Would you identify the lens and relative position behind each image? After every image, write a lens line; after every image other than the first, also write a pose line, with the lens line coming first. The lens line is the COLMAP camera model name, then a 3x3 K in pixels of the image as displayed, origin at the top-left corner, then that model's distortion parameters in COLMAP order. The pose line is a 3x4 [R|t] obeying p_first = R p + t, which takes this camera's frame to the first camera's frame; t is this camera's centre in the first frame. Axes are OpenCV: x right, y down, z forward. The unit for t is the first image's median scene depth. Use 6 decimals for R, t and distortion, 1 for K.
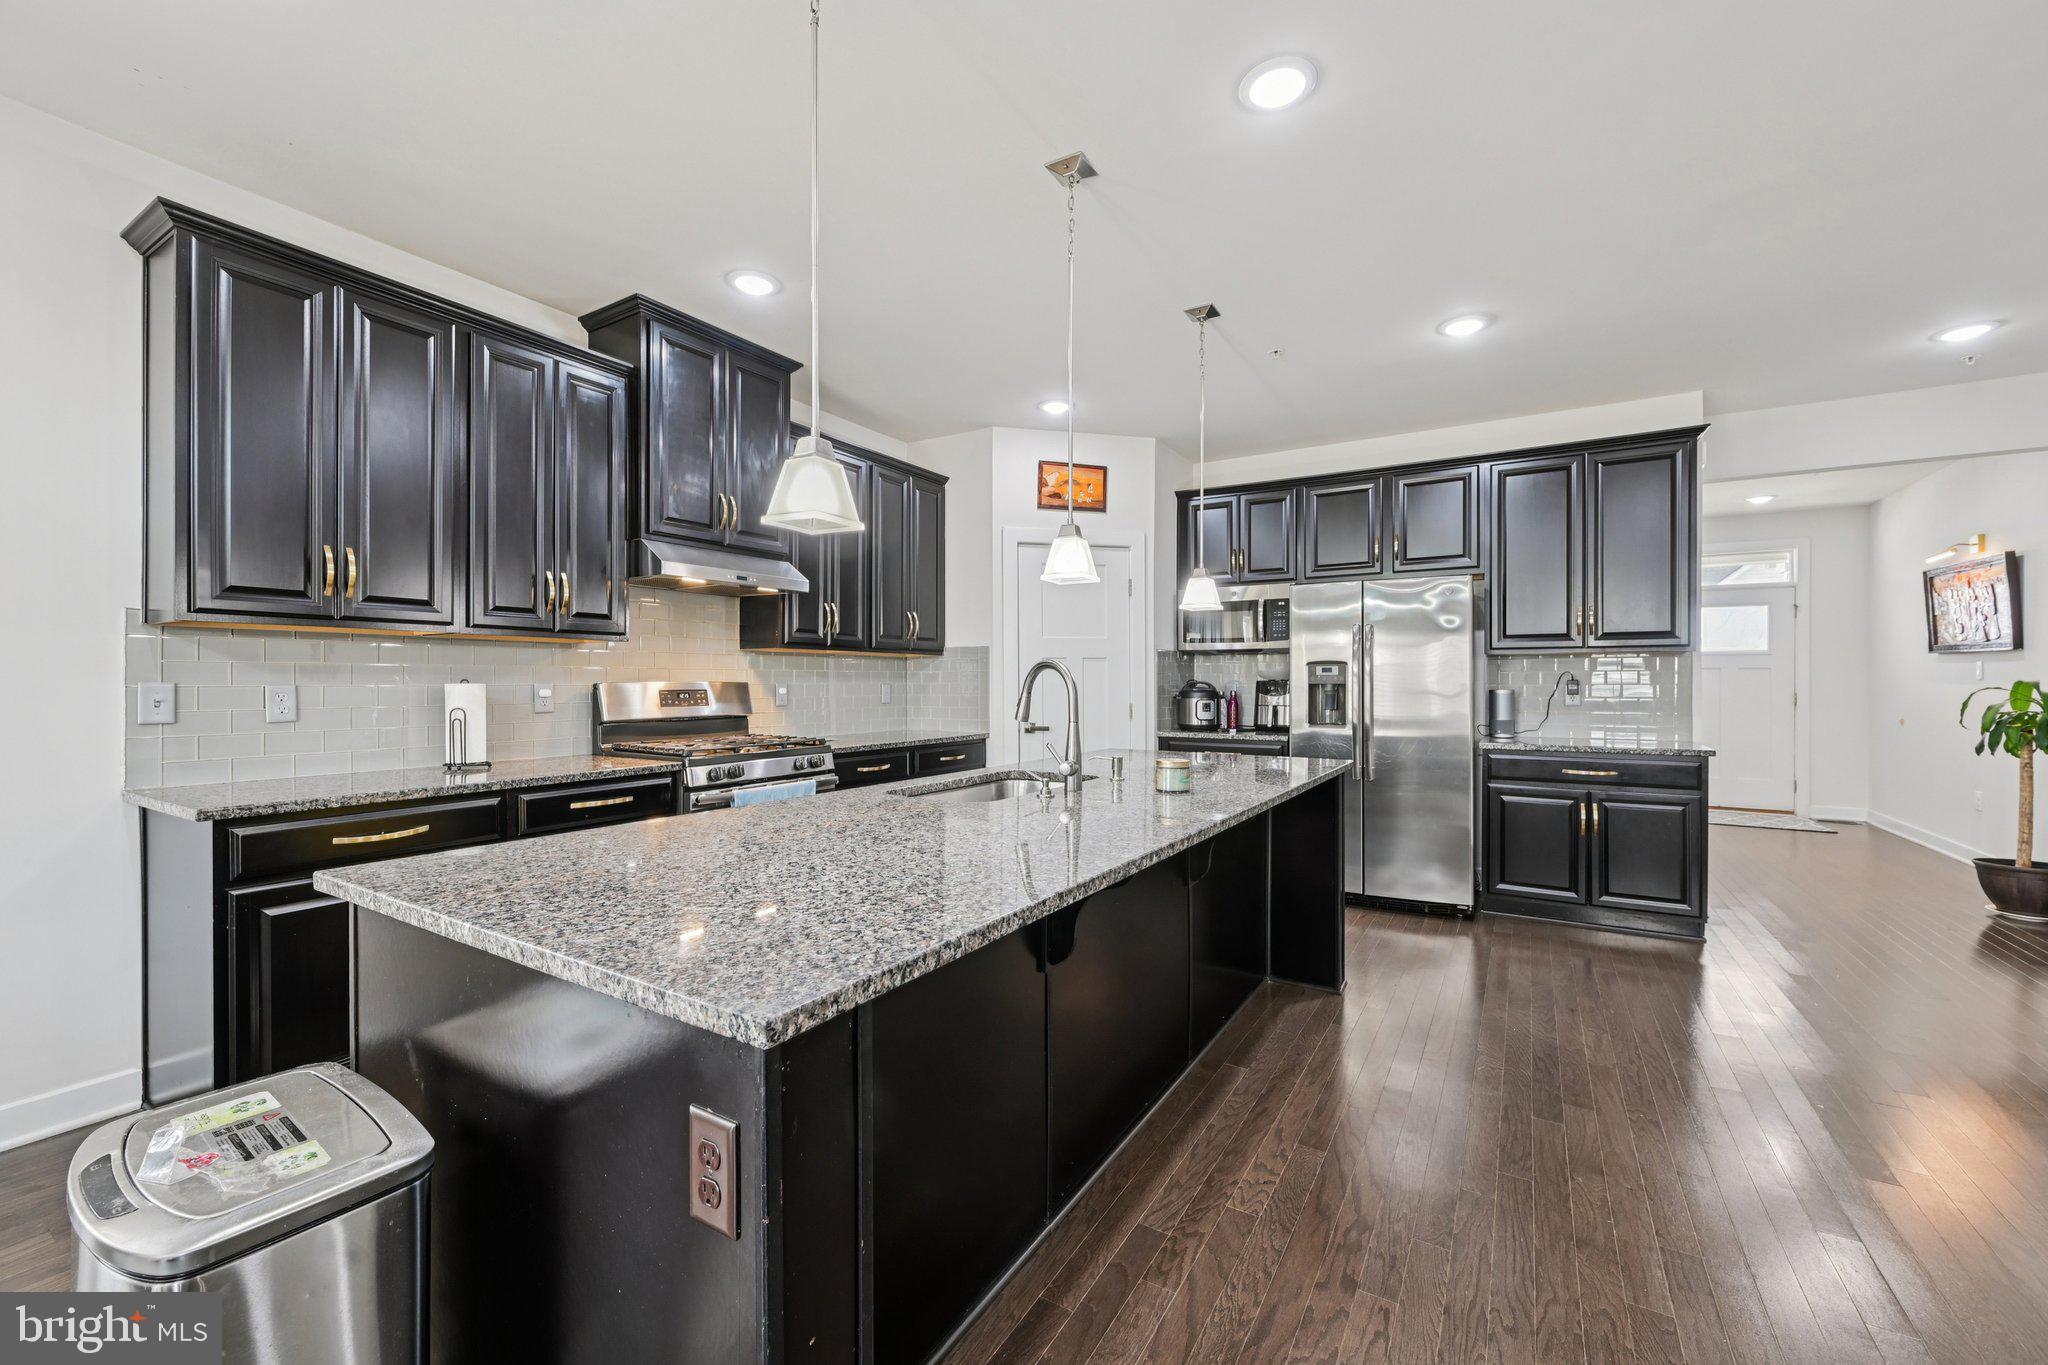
lens RADIAL K [[806.9, 0, 1031.9], [0, 806.9, 685.7], [0, 0, 1]] dist [0.000099, -0.000092]
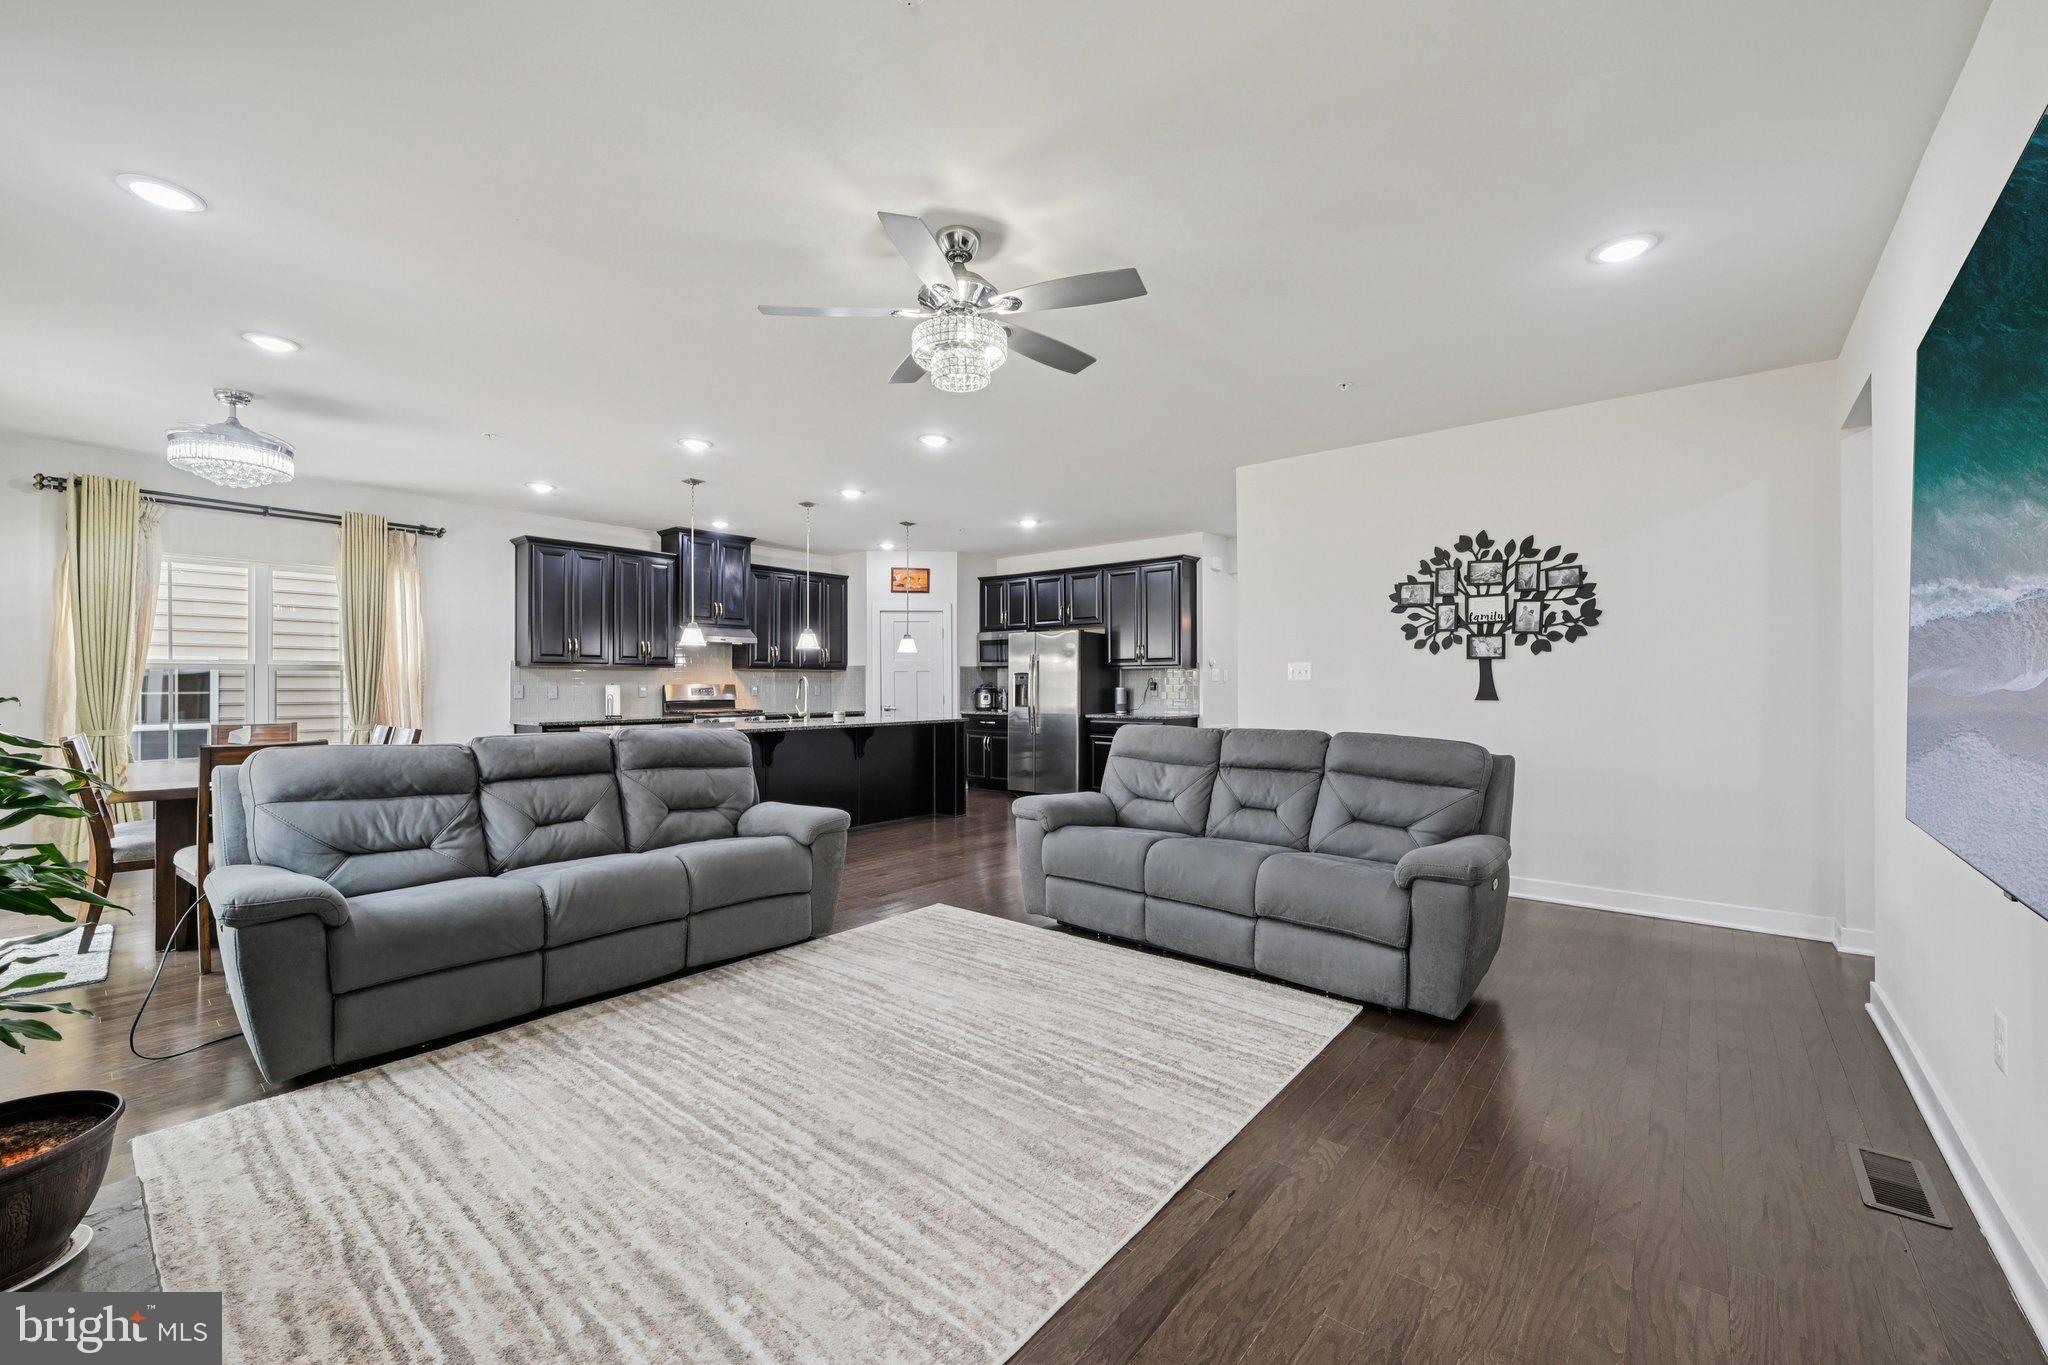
lens RADIAL K [[809.4, 0, 1031.2], [0, 809.4, 680.1], [0, 0, 1]] dist [-0.002820, -0.000045]
pose [[0.989747, -0.002682, -0.142805, 0.710149], [0.001463, 0.999962, -0.008634, 0.003689], [0.142823, 0.008337, 0.989713, -0.980966]]
